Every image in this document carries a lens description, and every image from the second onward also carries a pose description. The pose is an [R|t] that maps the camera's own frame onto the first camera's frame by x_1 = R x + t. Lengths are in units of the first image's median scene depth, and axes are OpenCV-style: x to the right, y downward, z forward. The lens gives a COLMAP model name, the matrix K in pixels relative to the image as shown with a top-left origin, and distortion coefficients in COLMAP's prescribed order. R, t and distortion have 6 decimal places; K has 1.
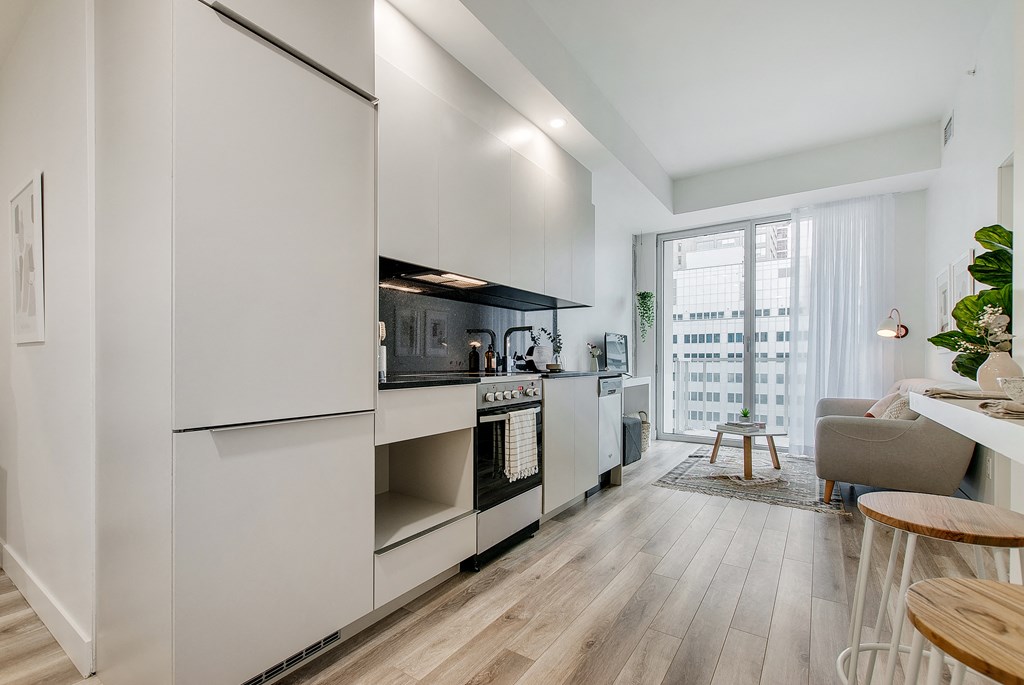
lens RADIAL K [[454.1, 0, 514.5], [0, 454.1, 357.7], [0, 0, 1]] dist [0.025996, 0.000079]
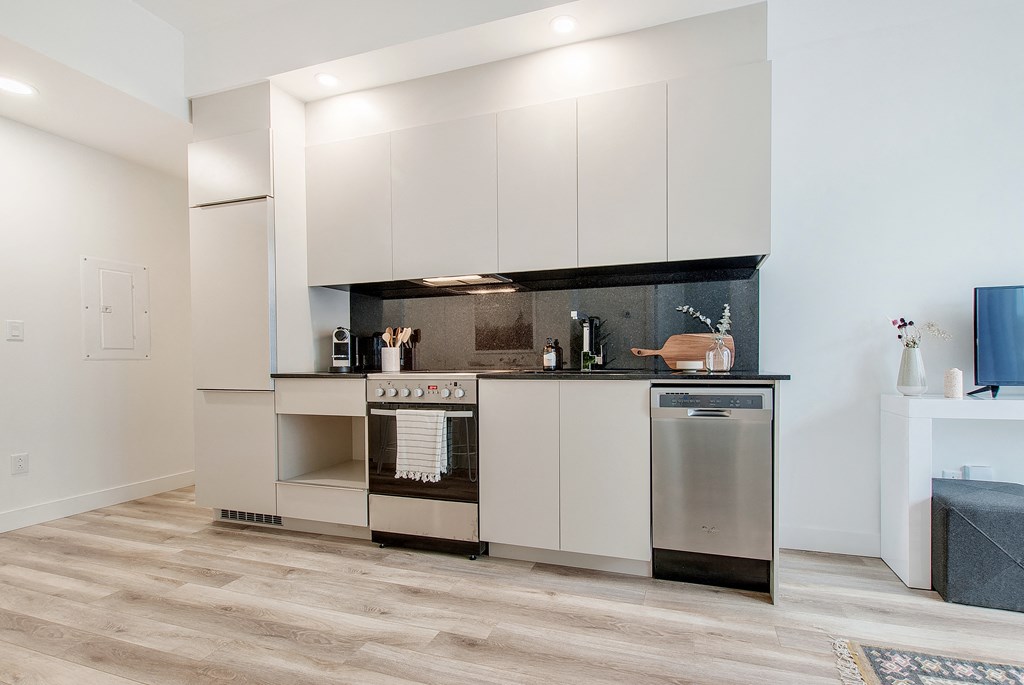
lens RADIAL K [[446.8, 0, 533.0], [0, 446.8, 368.1], [0, 0, 1]] dist [0.010756, -0.000780]
pose [[0.295823, 0.014418, -0.955134, 1.081558], [0.010206, 0.999781, 0.018253, 0.015379], [0.955188, -0.015147, 0.295611, 1.055000]]
